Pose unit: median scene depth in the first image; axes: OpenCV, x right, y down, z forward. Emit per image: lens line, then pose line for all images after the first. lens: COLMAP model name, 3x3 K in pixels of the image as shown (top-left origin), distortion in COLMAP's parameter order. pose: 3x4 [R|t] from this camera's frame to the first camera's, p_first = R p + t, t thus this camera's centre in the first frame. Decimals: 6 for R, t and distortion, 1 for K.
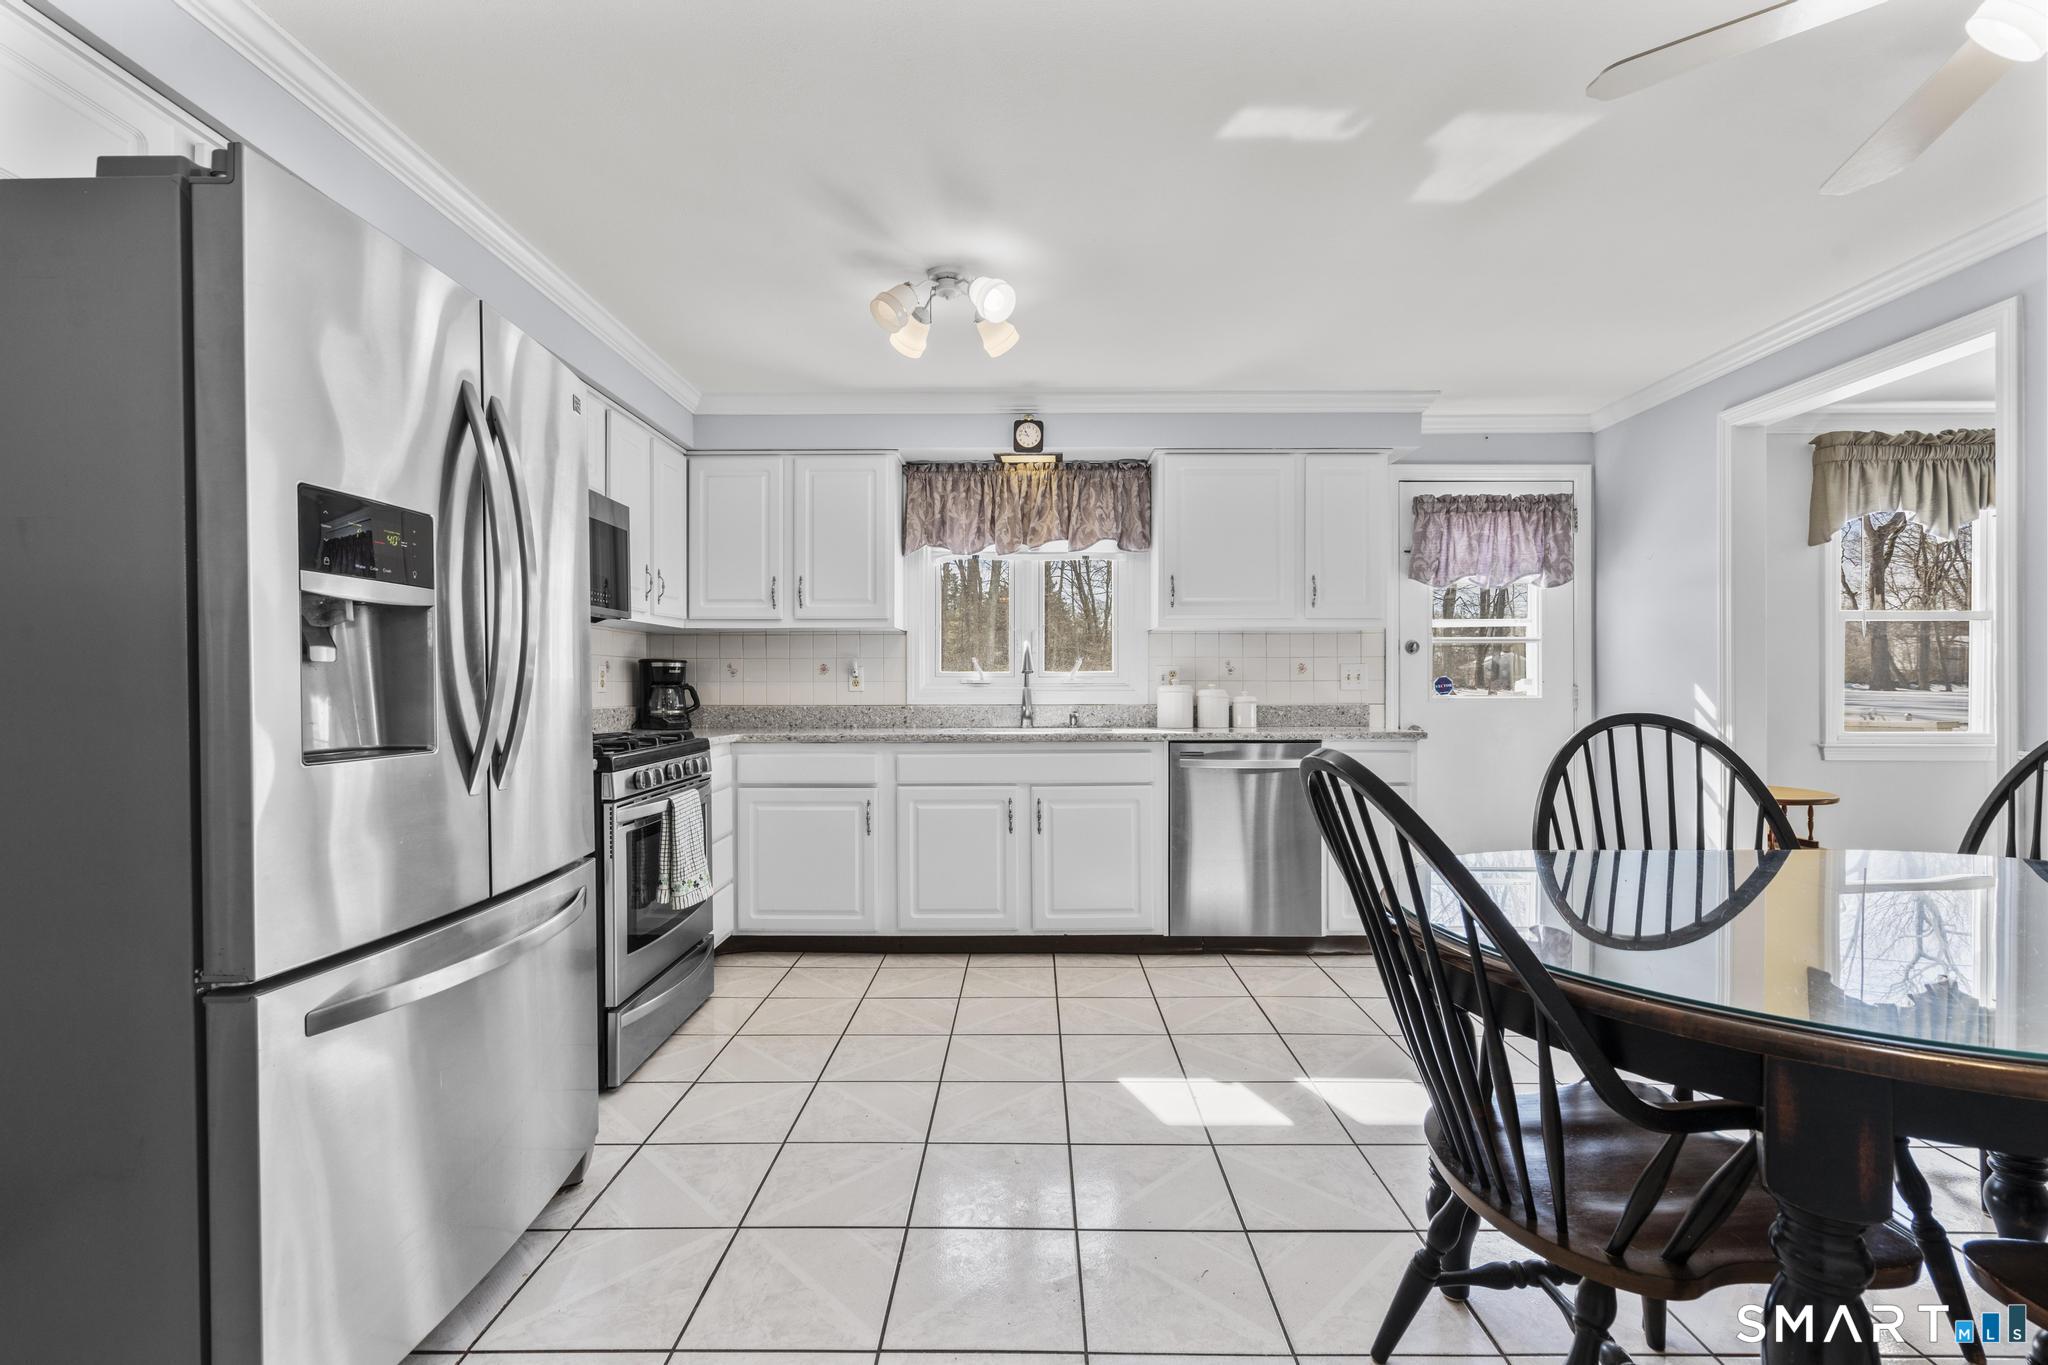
lens RADIAL K [[912.2, 0, 1079.6], [0, 912.2, 686.1], [0, 0, 1]] dist [0.001061, 0.004758]
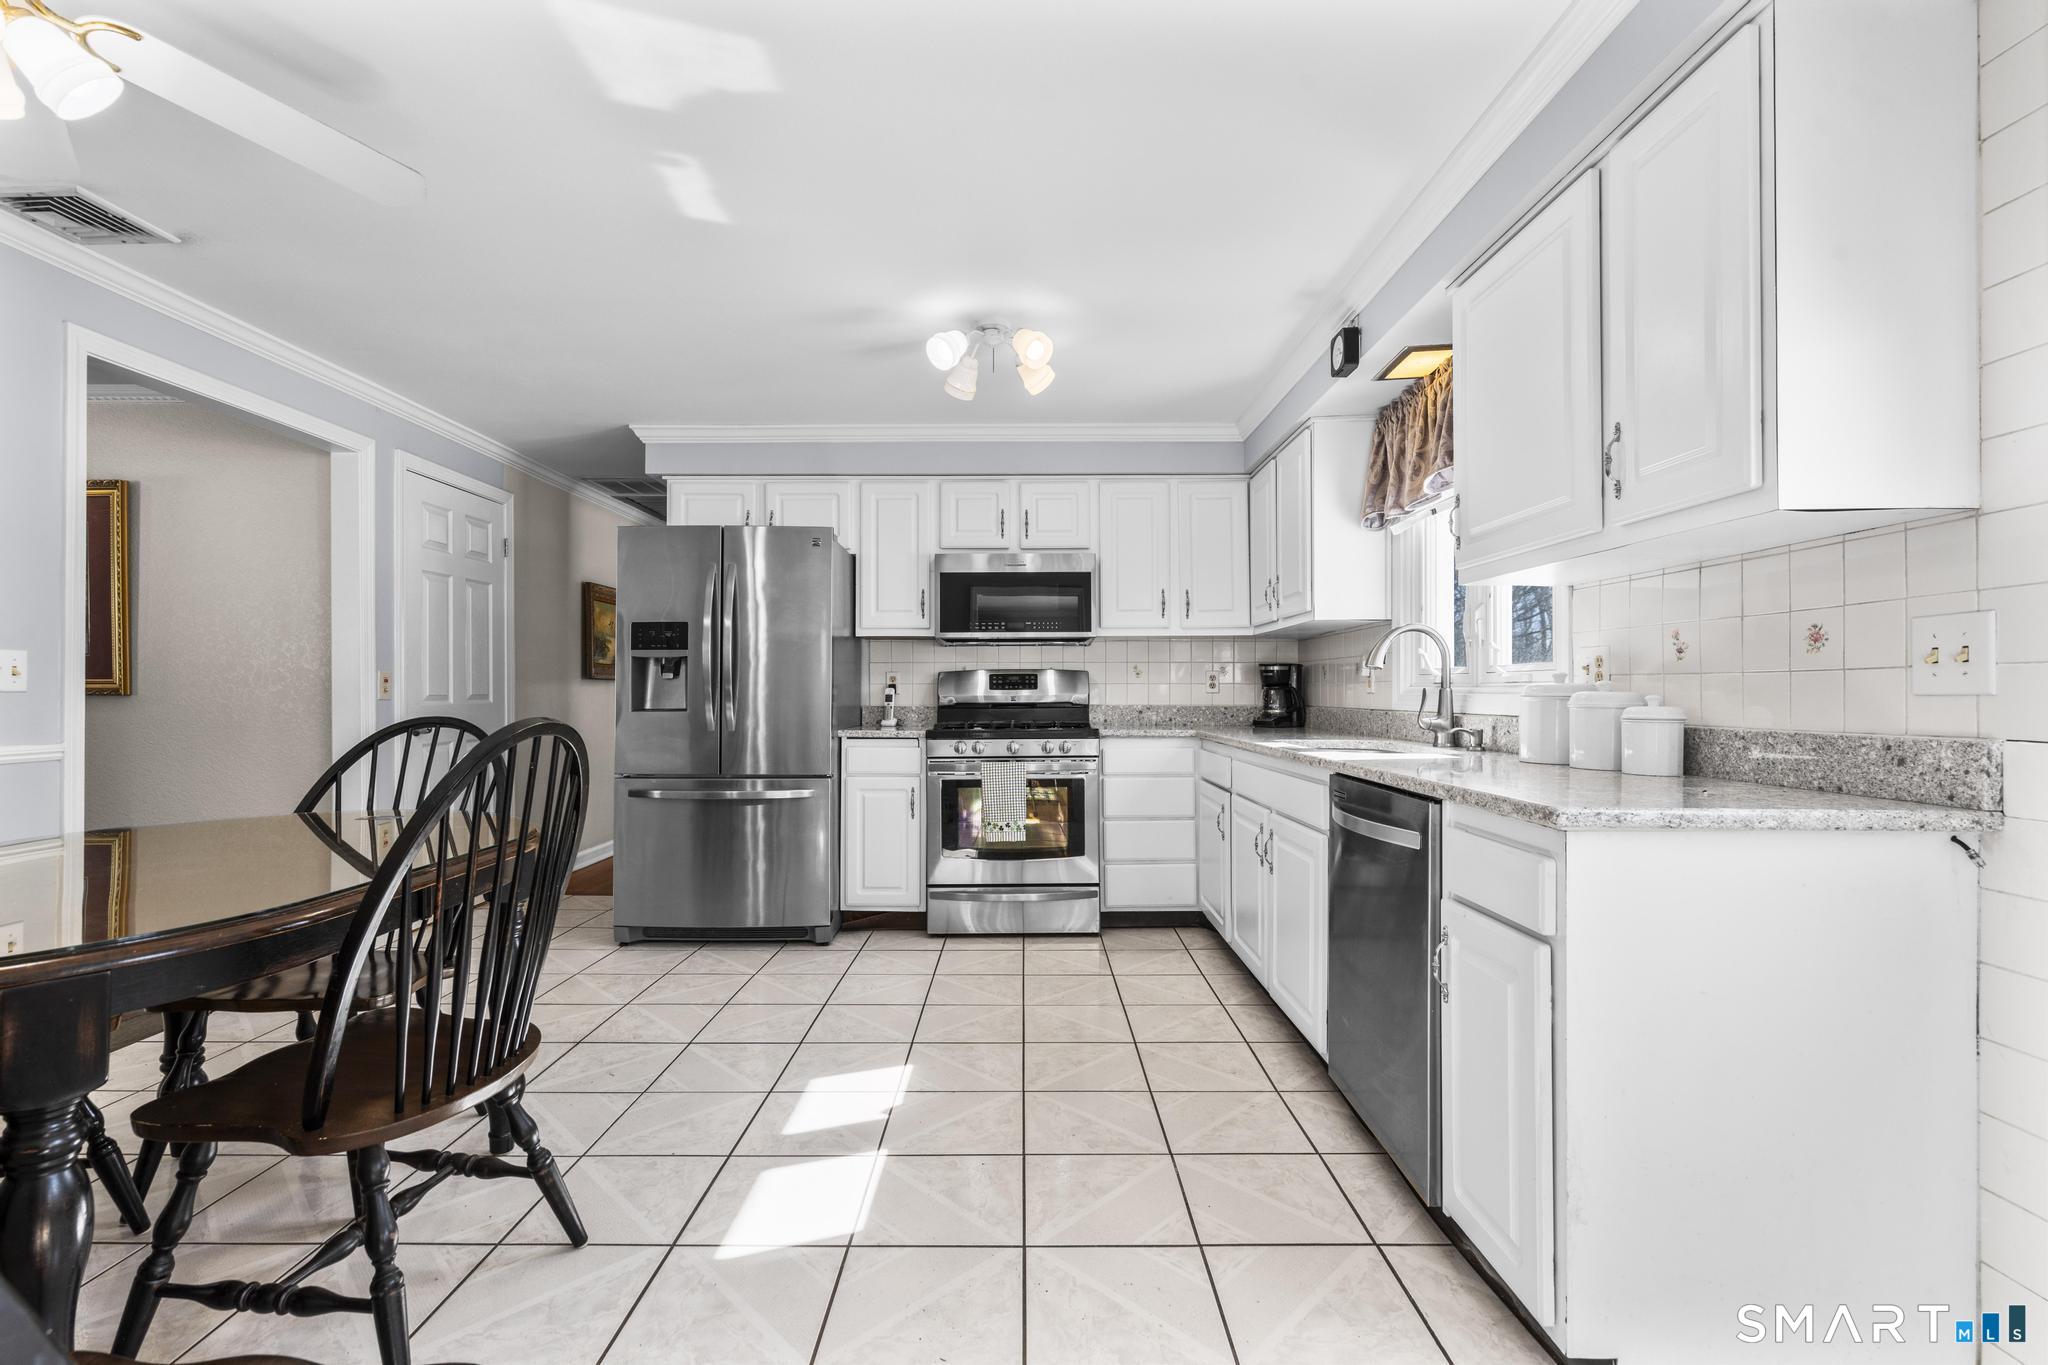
lens RADIAL K [[912.7, 0, 1021.2], [0, 912.7, 687.4], [0, 0, 1]] dist [-0.011746, 0.004435]
pose [[-0.034274, -0.003098, -0.999408, 0.978692], [-0.003735, 0.999989, -0.002972, 0.005971], [0.999405, 0.003631, -0.034285, 1.048112]]
